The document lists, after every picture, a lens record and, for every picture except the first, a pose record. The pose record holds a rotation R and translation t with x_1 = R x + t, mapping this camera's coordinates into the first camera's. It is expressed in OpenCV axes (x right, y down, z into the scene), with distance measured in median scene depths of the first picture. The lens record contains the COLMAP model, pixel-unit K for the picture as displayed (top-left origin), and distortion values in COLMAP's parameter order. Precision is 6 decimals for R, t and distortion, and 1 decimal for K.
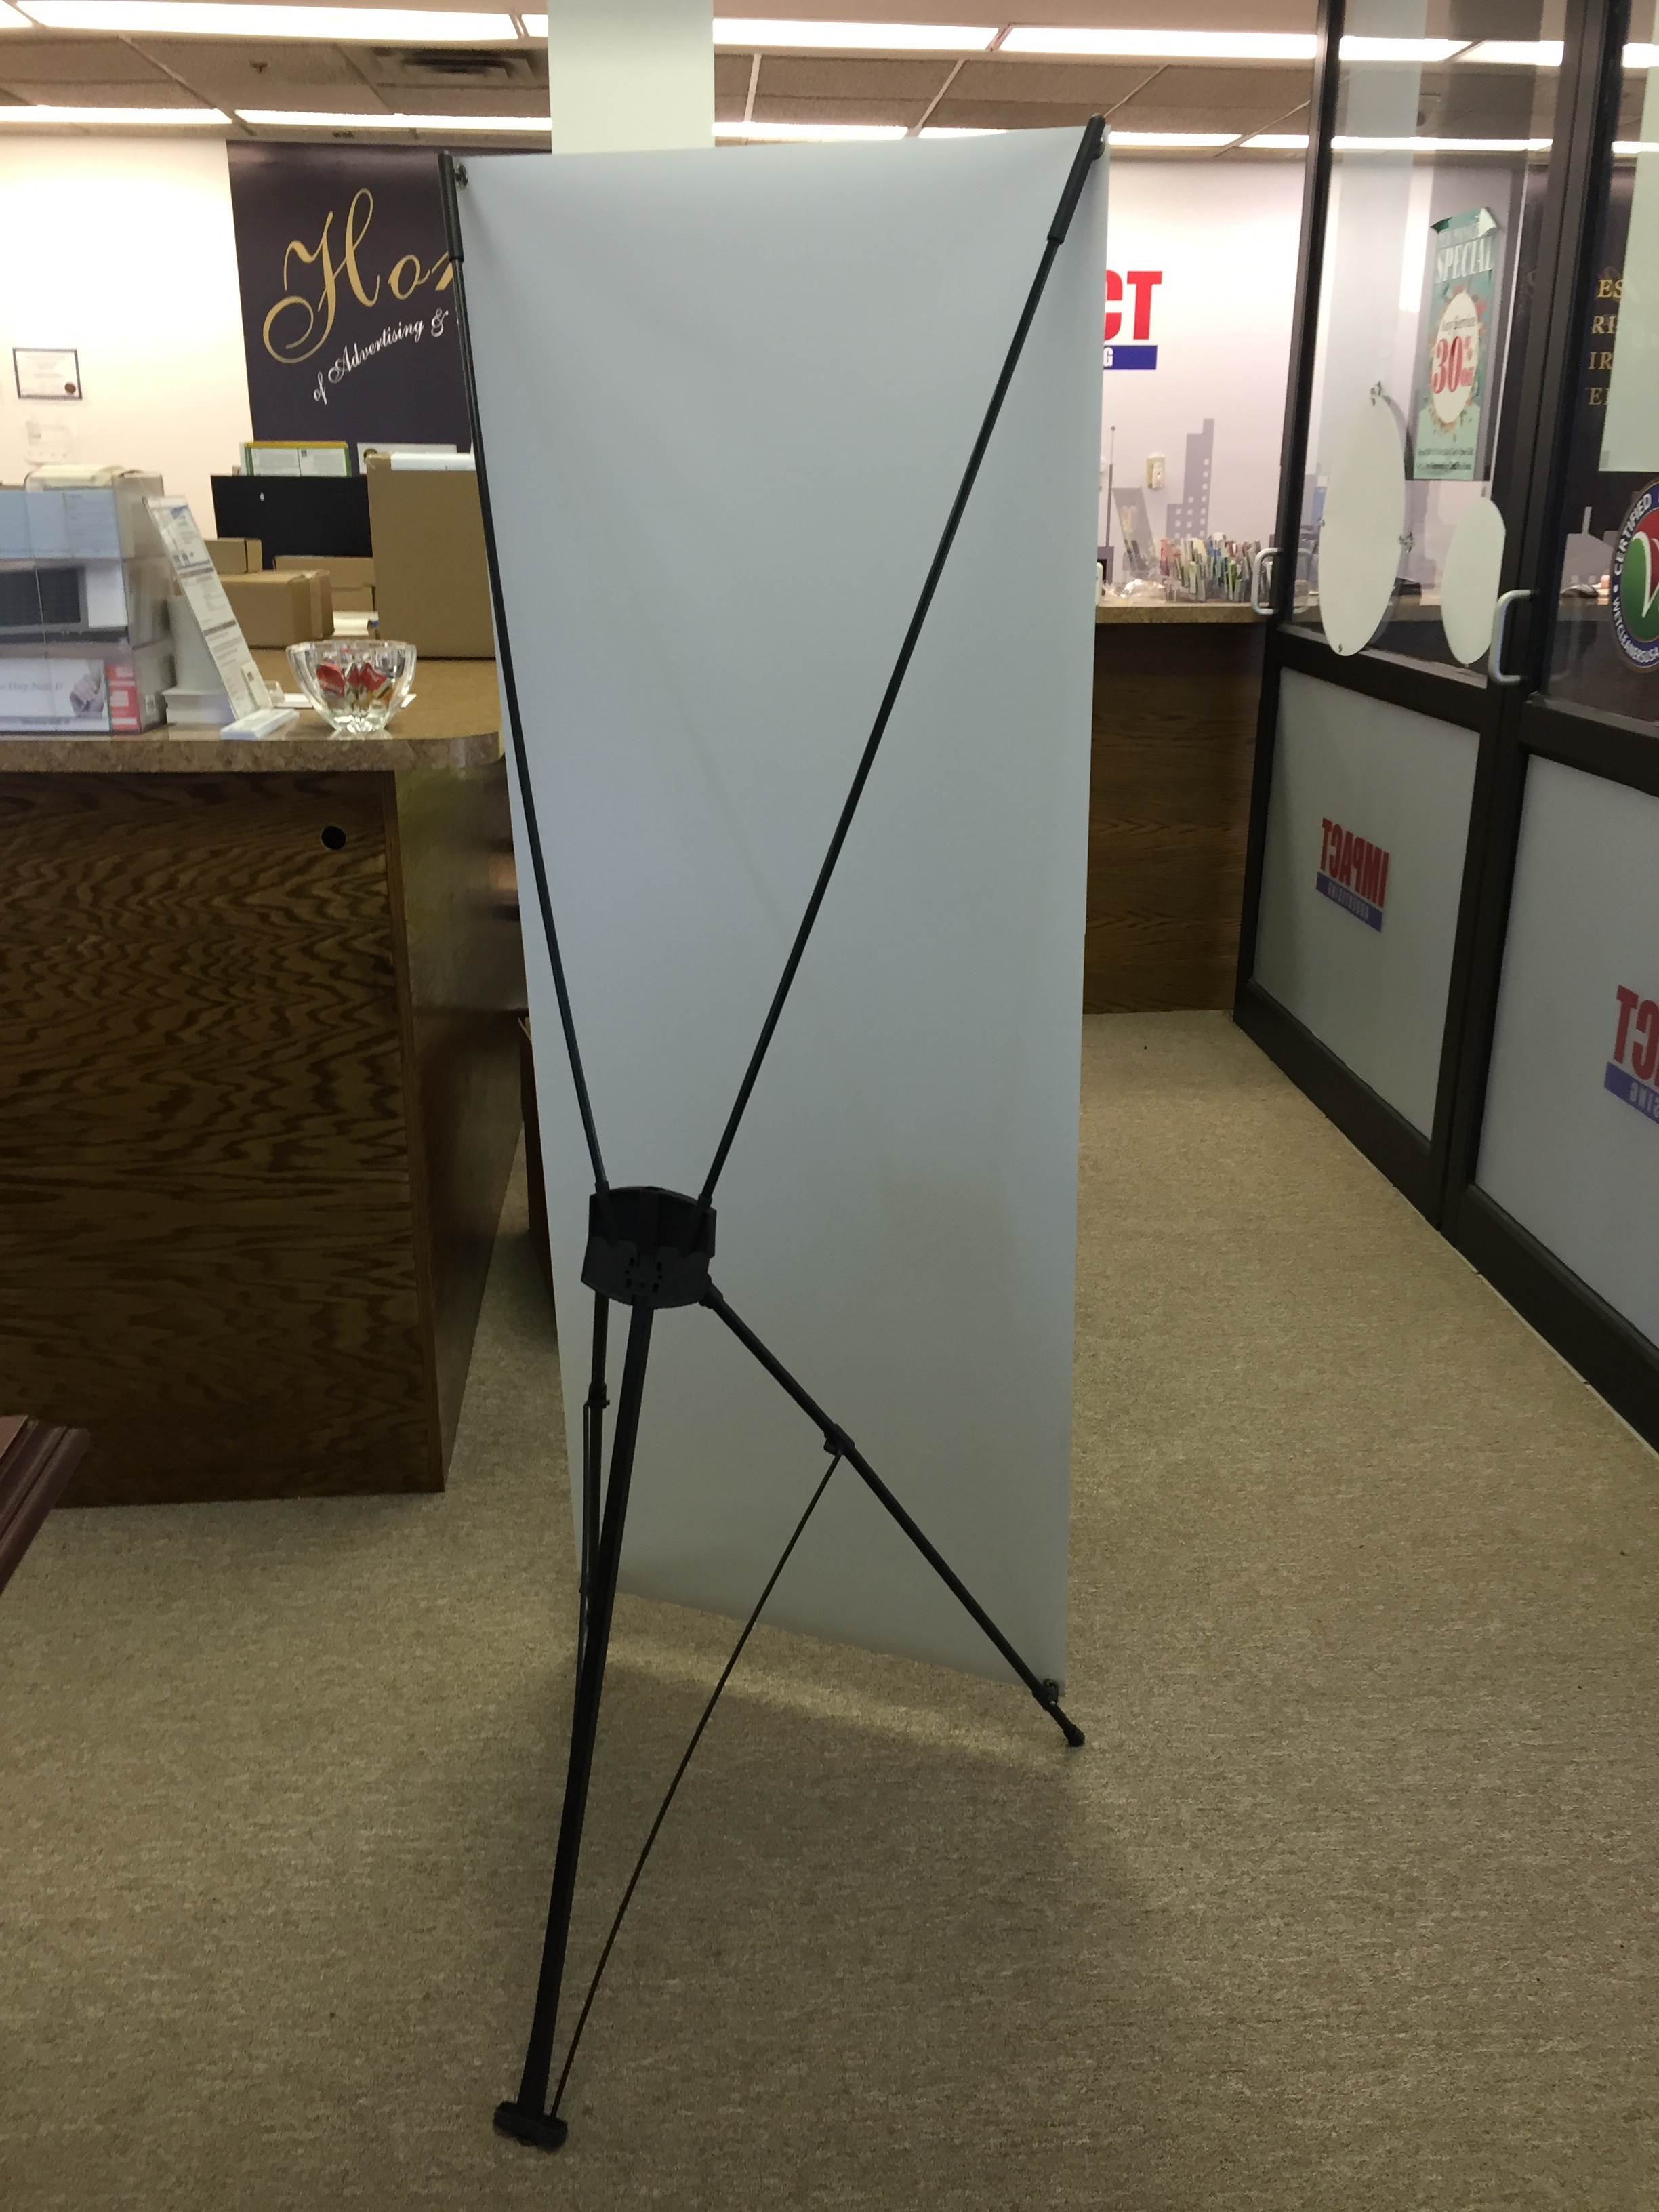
lens RADIAL K [[1911.7, 0, 829.5], [0, 1911.7, 1106.0], [0, 0, 1]] dist [0.055639, -0.002348]
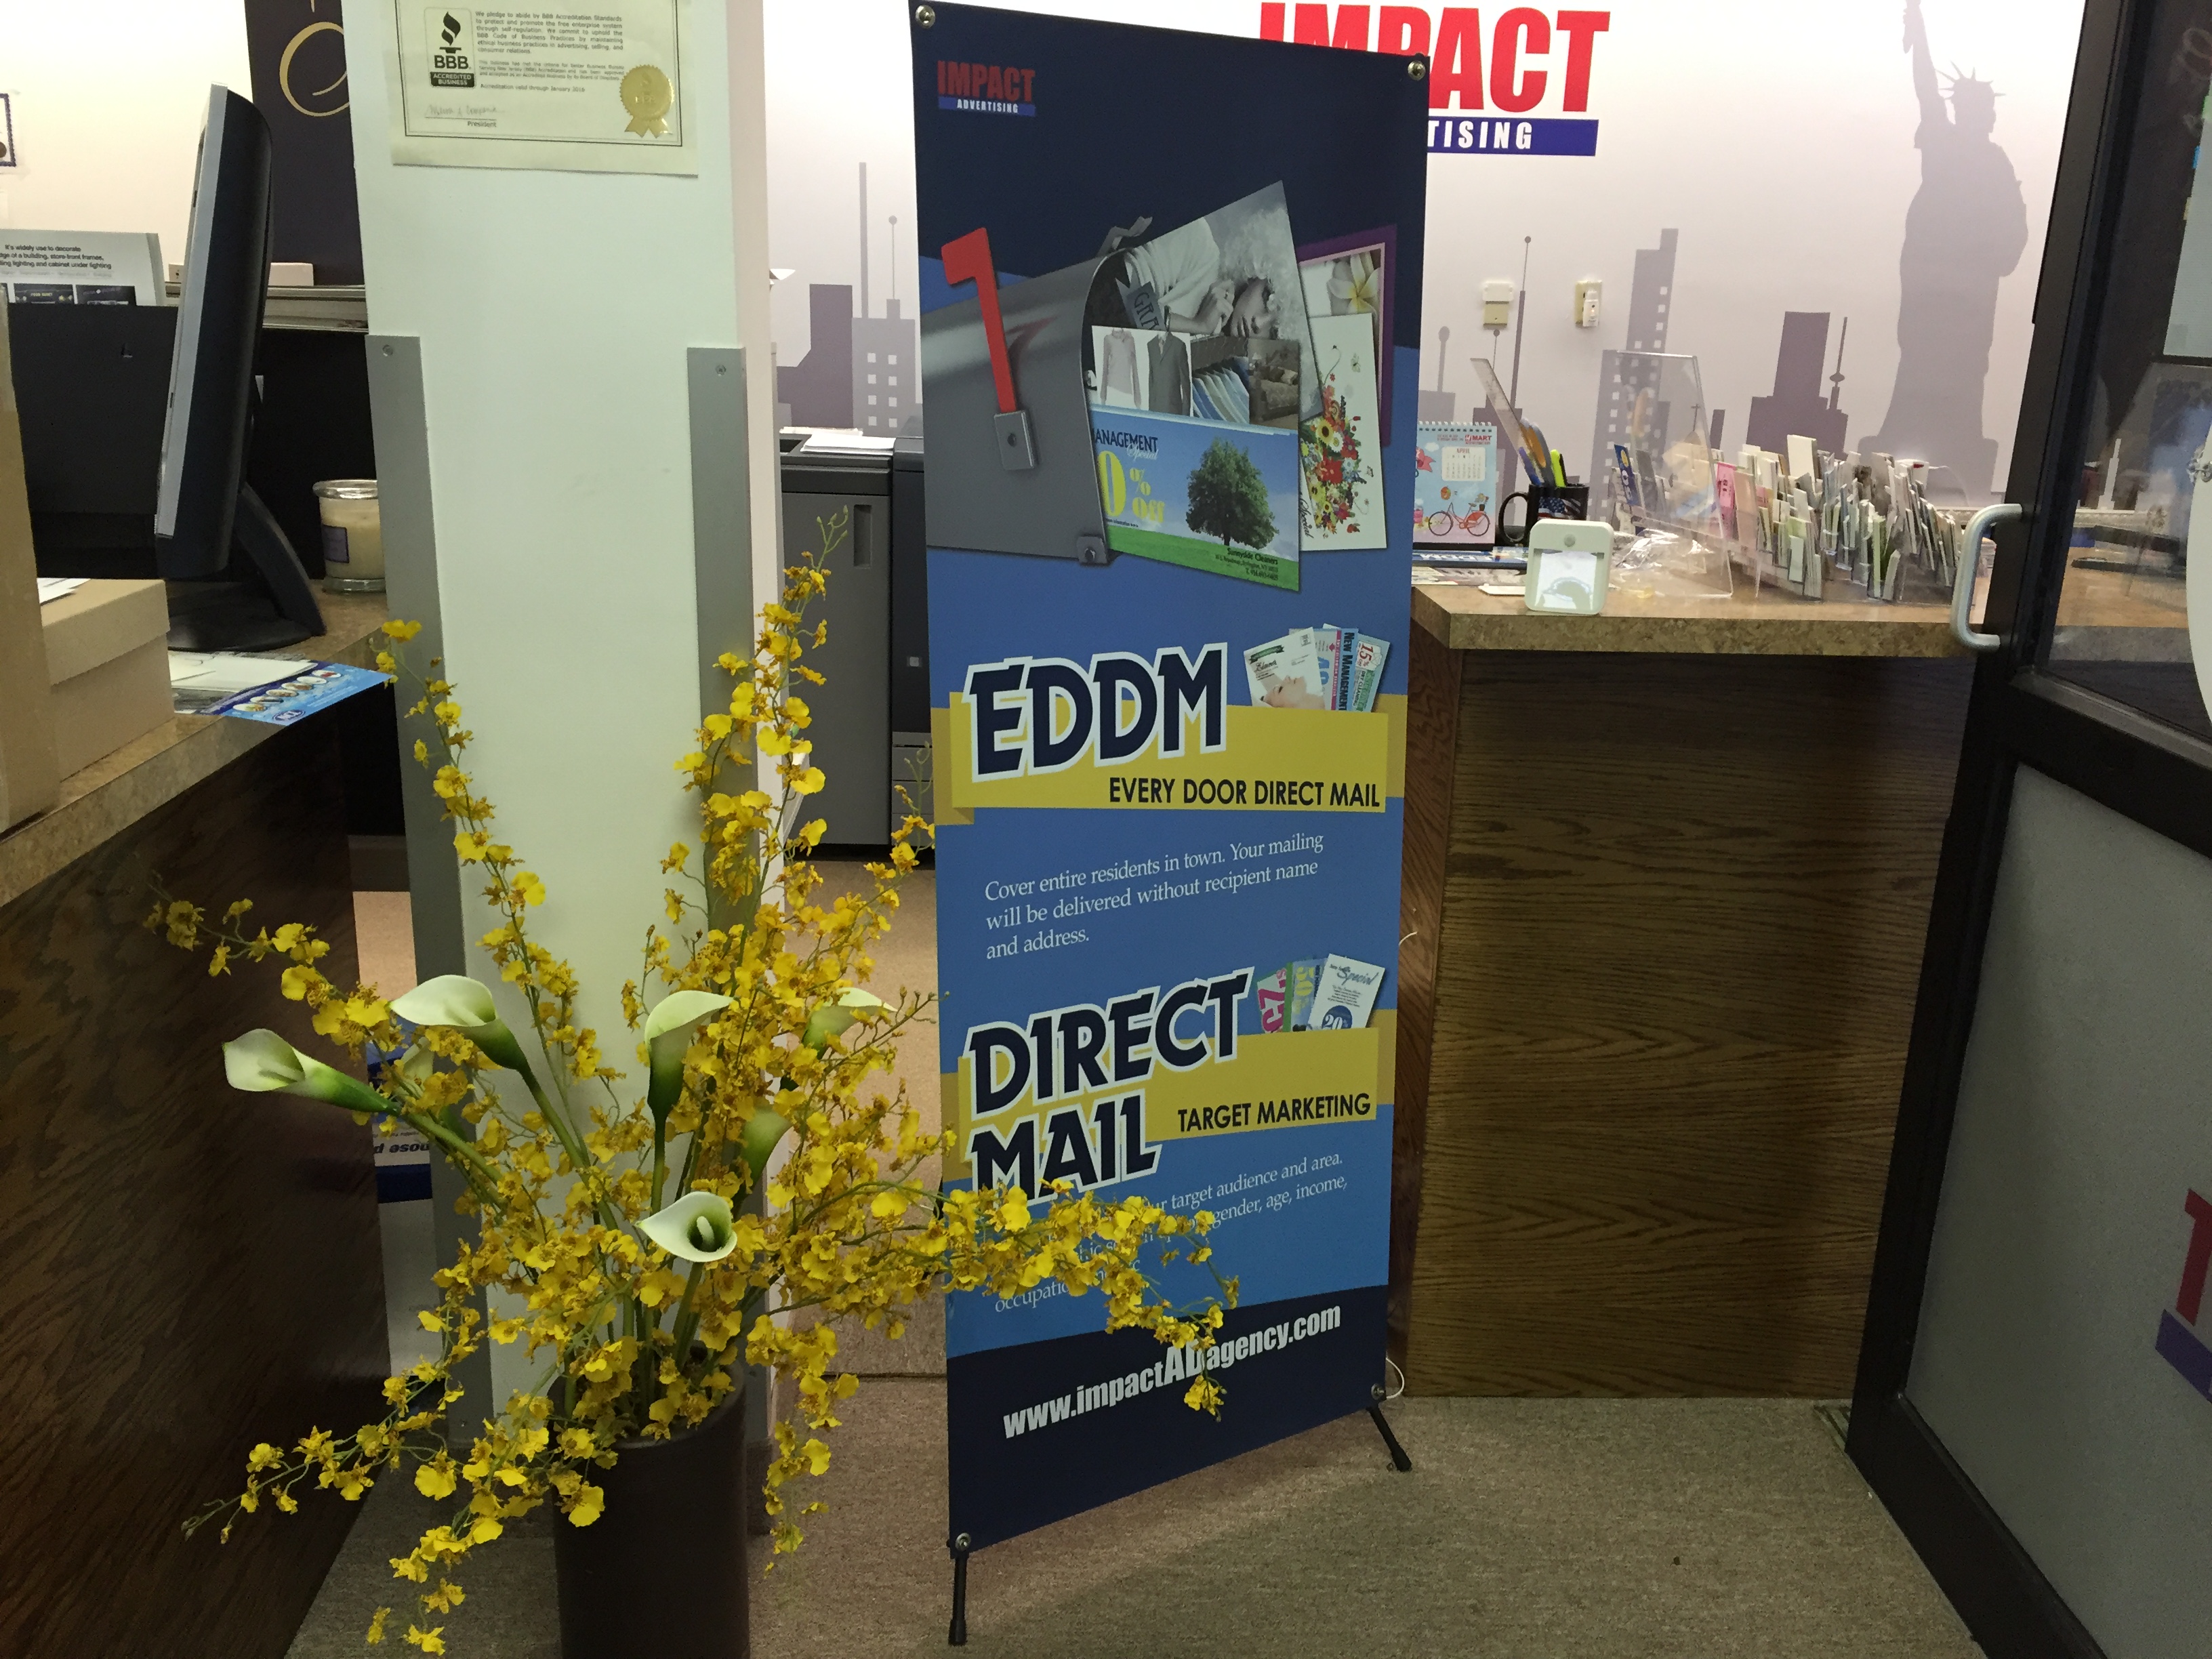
lens RADIAL K [[1911.7, 0, 1106.0], [0, 1911.7, 829.5], [0, 0, 1]] dist [0.055639, -0.002348]
pose [[0.999168, 0.032855, -0.024180, 0.021658], [-0.033793, 0.998650, -0.039461, -0.113110], [0.022851, 0.040245, 0.998929, 0.329747]]
